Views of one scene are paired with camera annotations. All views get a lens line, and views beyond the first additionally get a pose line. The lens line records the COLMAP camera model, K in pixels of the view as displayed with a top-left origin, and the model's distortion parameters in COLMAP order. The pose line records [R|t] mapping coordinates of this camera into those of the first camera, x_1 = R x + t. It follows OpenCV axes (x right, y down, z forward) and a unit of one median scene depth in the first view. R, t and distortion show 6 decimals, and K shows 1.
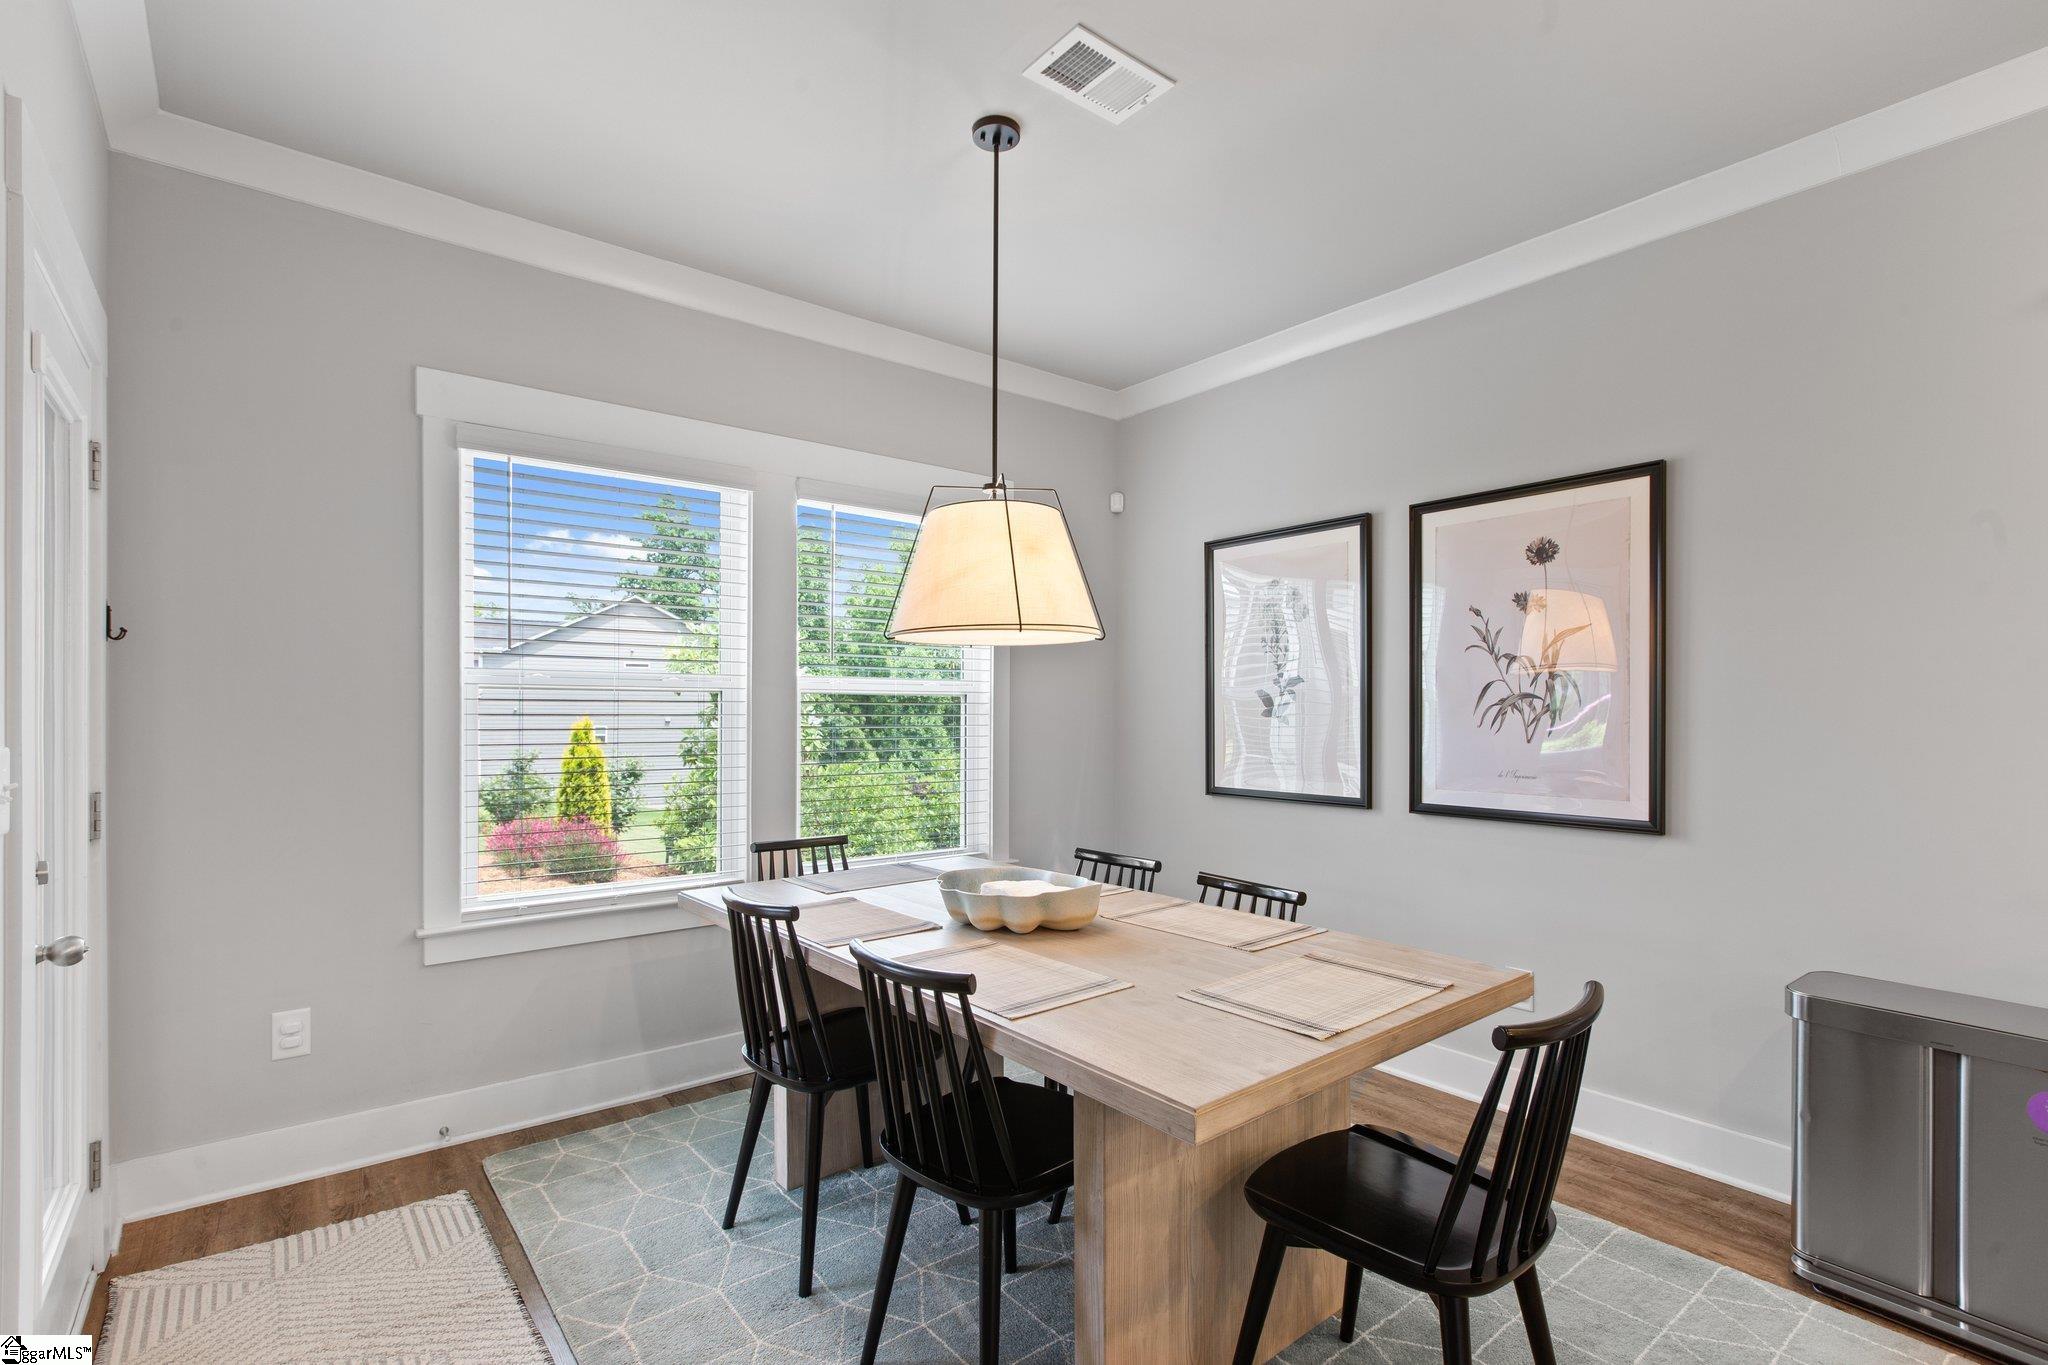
lens RADIAL K [[947.2, 0, 1037.9], [0, 947.2, 714.6], [0, 0, 1]] dist [-0.000703, -0.000135]
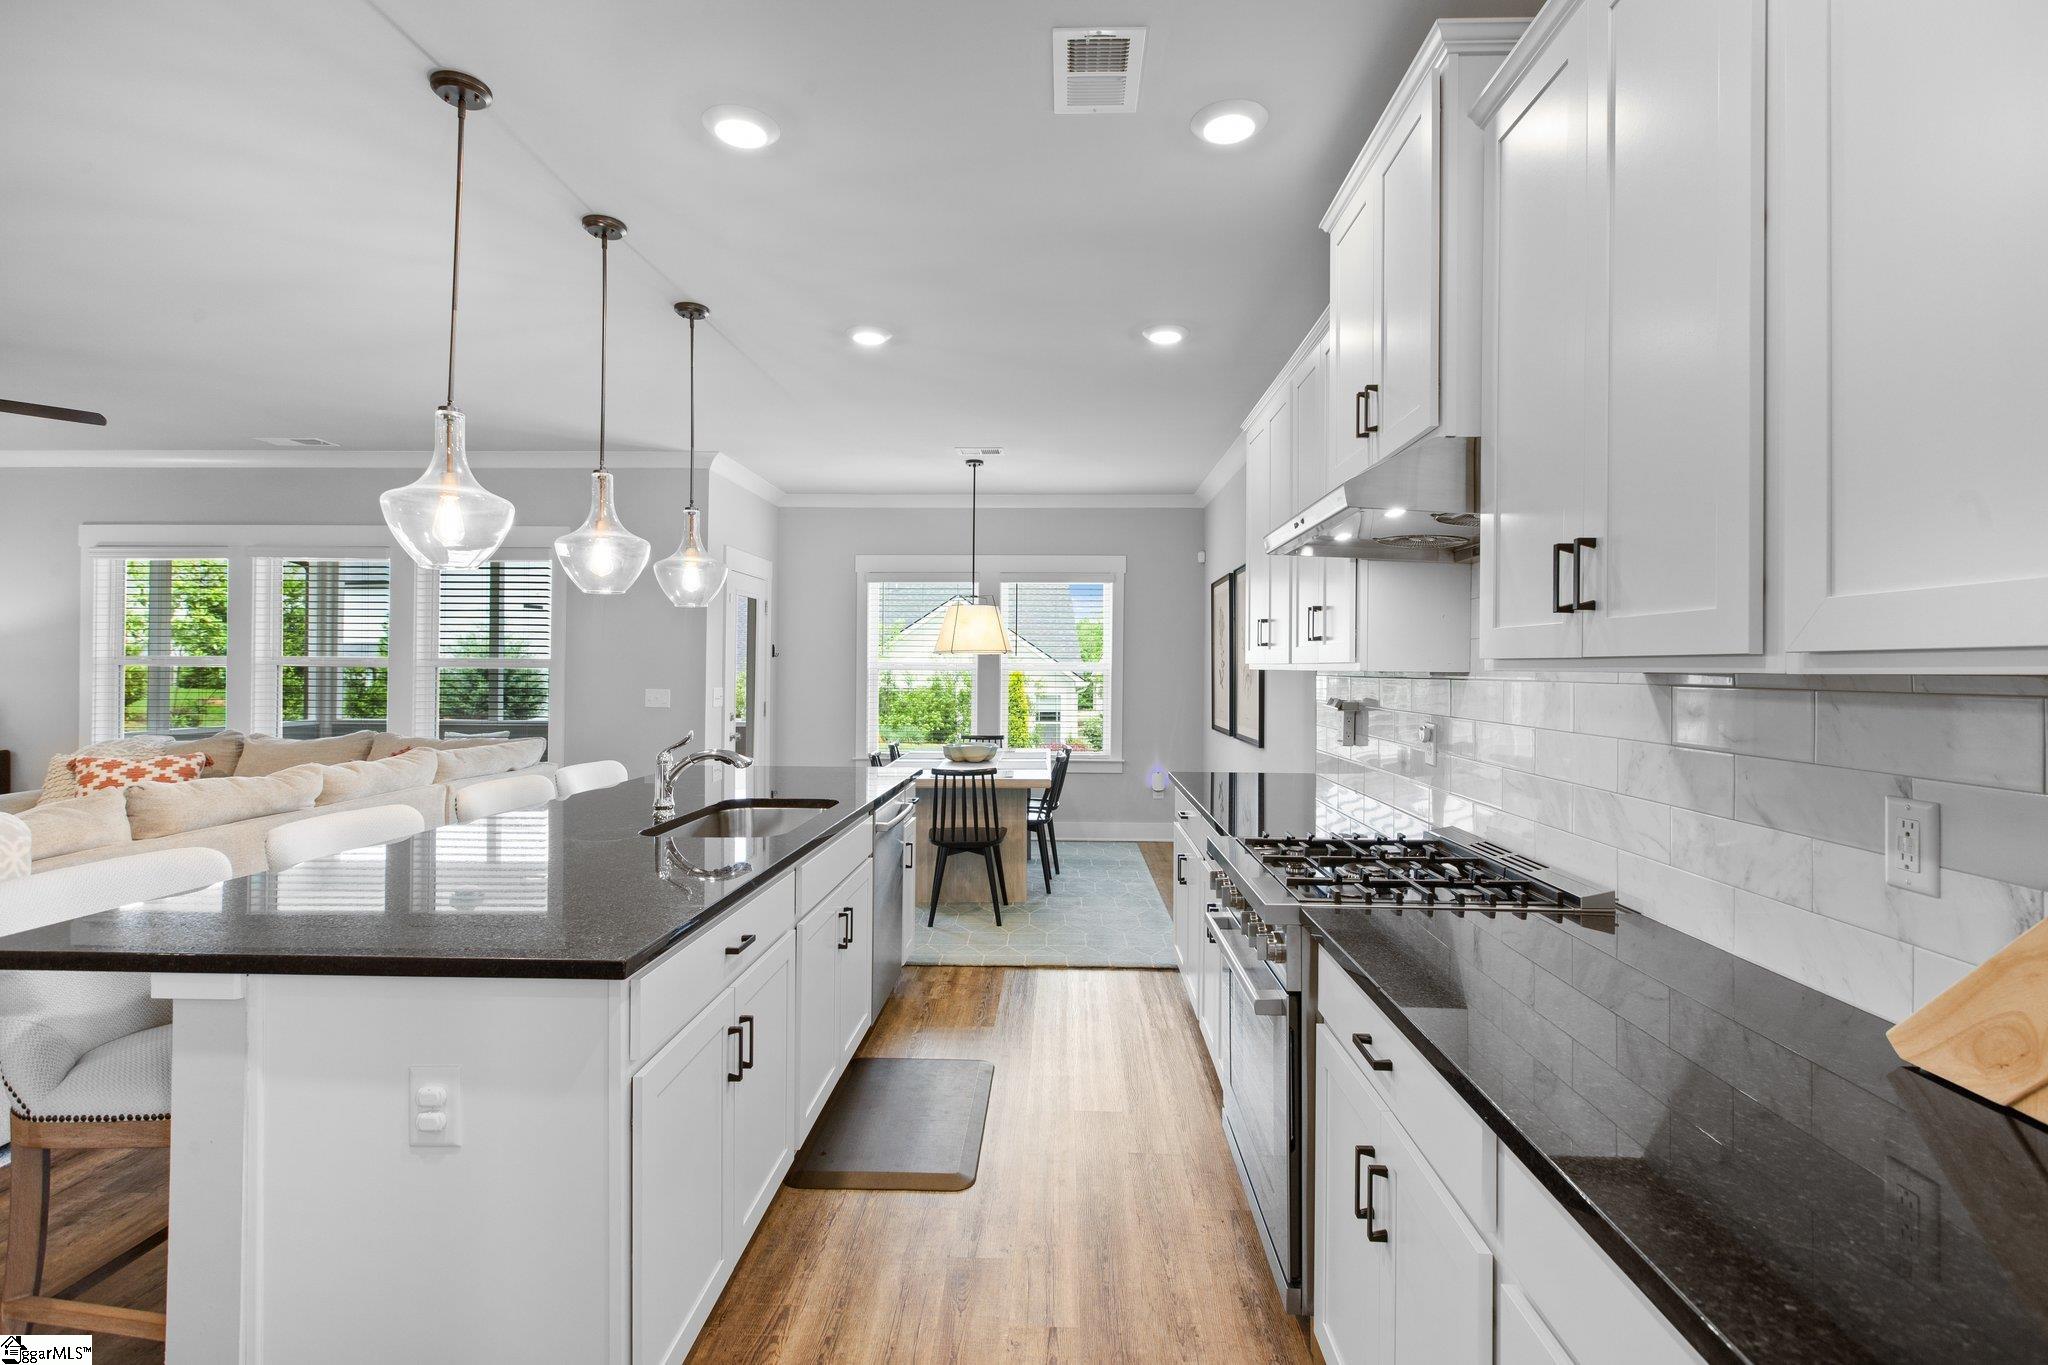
lens RADIAL K [[938.3, 0, 1048.1], [0, 938.3, 665.0], [0, 0, 1]] dist [0.001103, -0.000085]
pose [[0.770699, -0.001791, -0.637197, 1.399490], [-0.004387, 0.999957, -0.008117, -0.022384], [0.637185, 0.009052, 0.770658, -0.700828]]
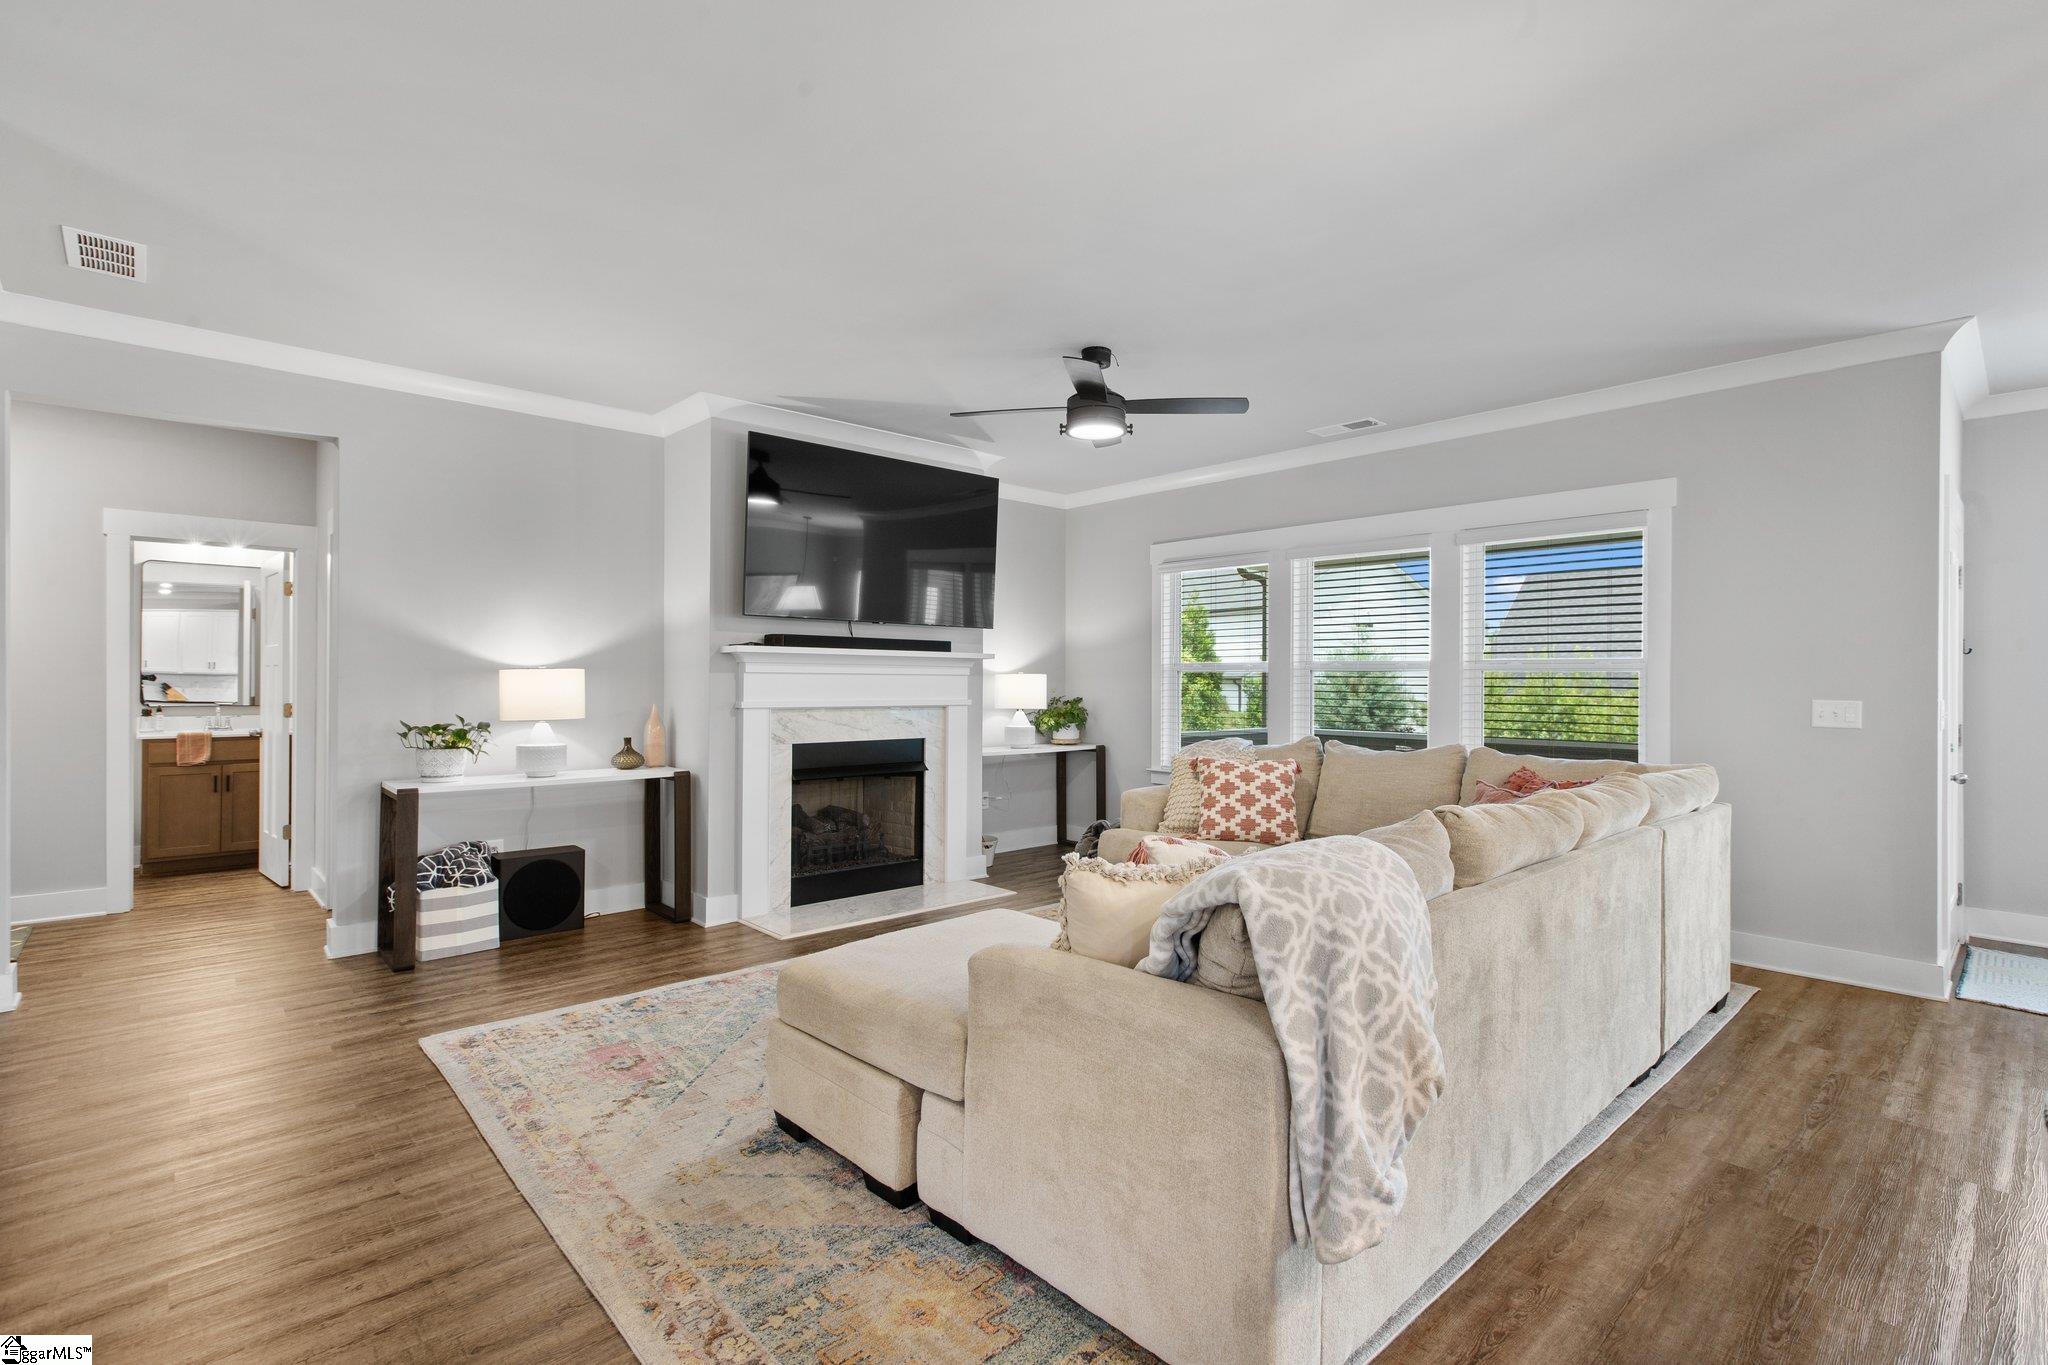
lens RADIAL K [[943.6, 0, 1040.1], [0, 943.6, 679.8], [0, 0, 1]] dist [0.003938, 0.000786]
pose [[0.082370, -0.005902, -0.996584, 0.739993], [-0.008900, 0.999938, -0.006657, 0.006649], [0.996562, 0.009418, 0.082313, -0.921627]]
